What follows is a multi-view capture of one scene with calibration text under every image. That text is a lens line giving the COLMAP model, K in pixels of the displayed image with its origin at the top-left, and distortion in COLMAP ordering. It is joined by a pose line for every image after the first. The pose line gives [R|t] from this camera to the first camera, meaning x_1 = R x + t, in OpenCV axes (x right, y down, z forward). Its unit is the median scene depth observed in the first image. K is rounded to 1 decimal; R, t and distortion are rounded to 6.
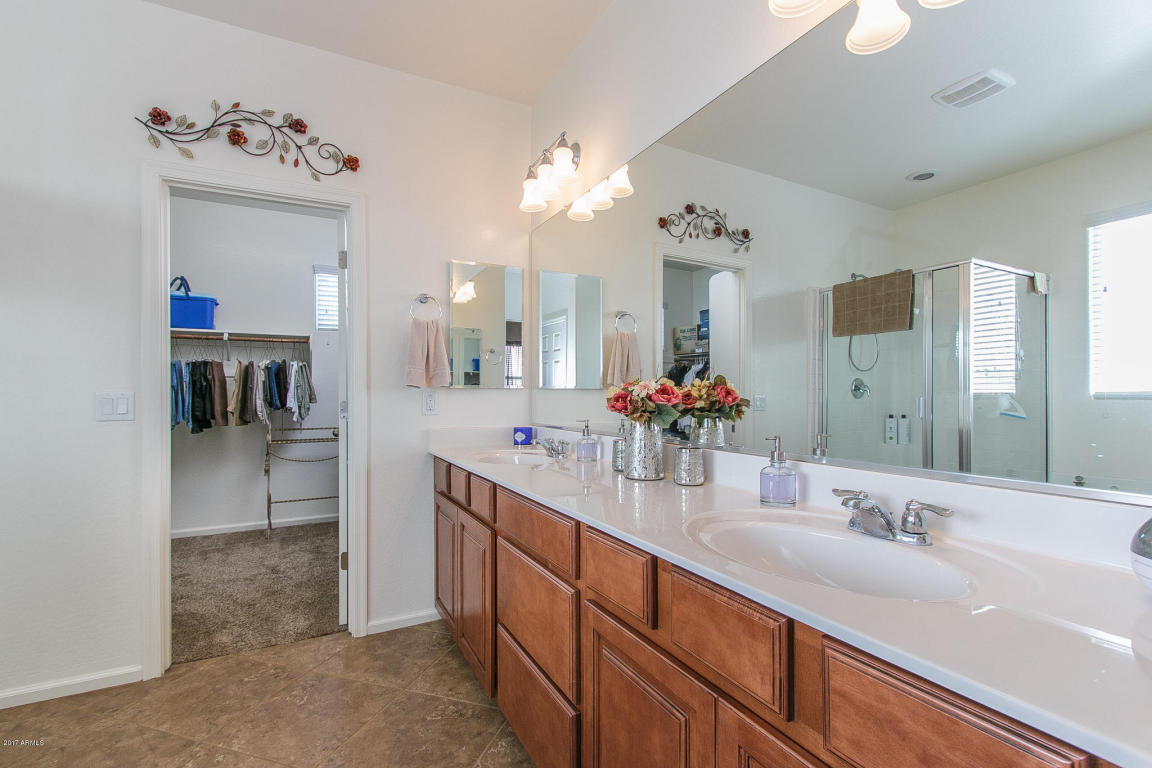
lens RADIAL K [[524.4, 0, 573.3], [0, 524.4, 394.1], [0, 0, 1]] dist [0.003133, 0.000594]
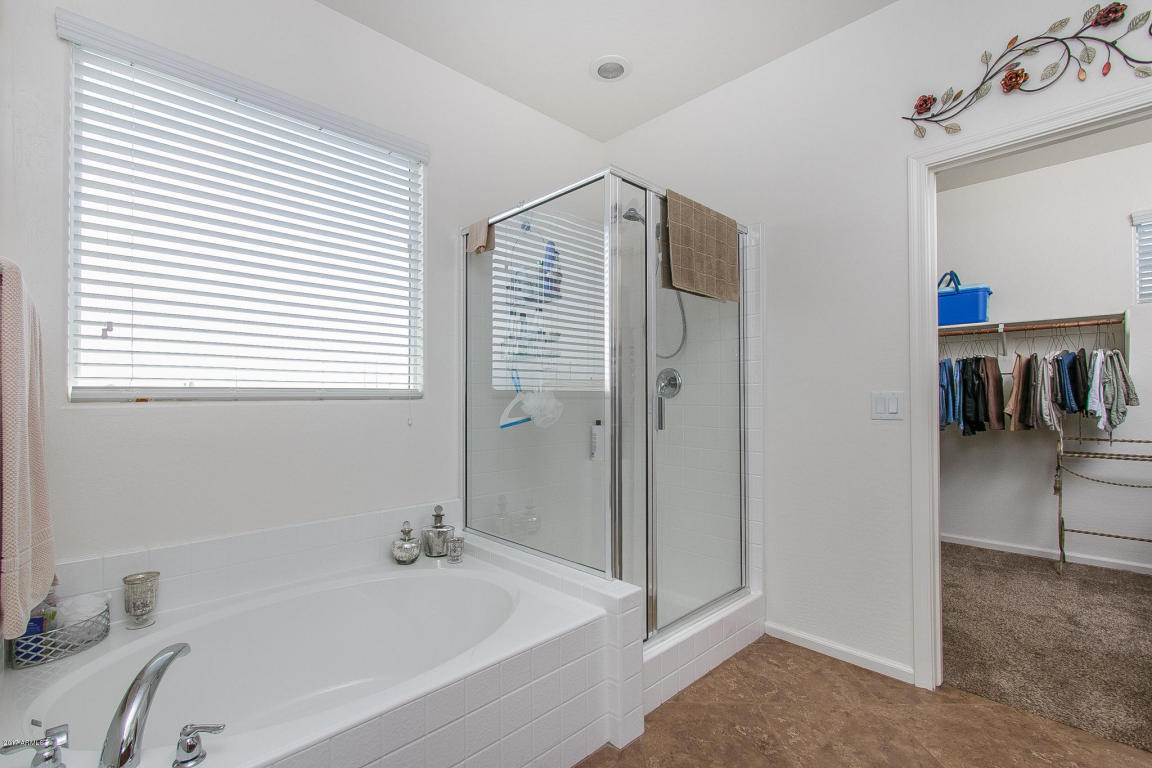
lens RADIAL K [[524.4, 0, 573.0], [0, 524.4, 389.7], [0, 0, 1]] dist [0.003133, 0.000594]
pose [[0.297833, -0.008943, -0.954576, -0.042340], [0.003370, 0.999960, -0.008317, -0.001372], [0.954612, -0.000740, 0.297852, 0.063637]]
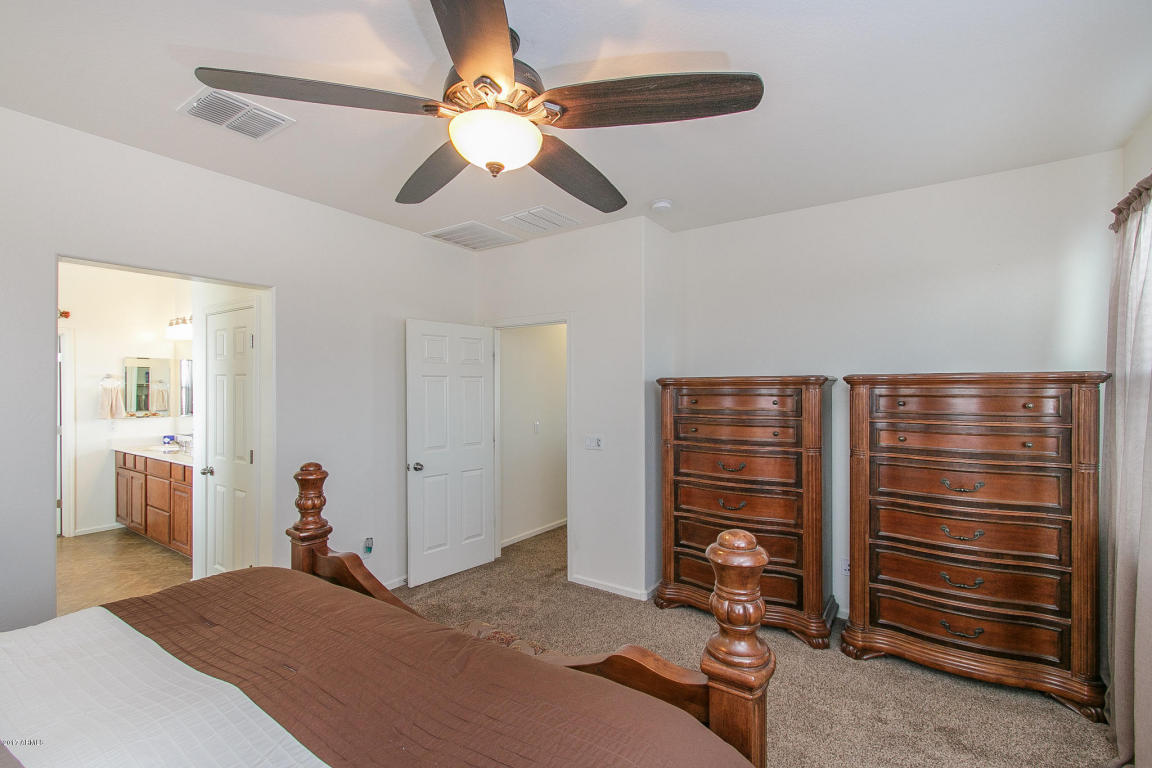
lens RADIAL K [[524.4, 0, 574.1], [0, 524.4, 385.5], [0, 0, 1]] dist [0.003133, 0.000594]
pose [[0.886022, -0.000323, 0.463643, 0.311443], [0.003392, 0.999977, -0.005787, -0.101648], [-0.463631, 0.006700, 0.886003, -1.382642]]
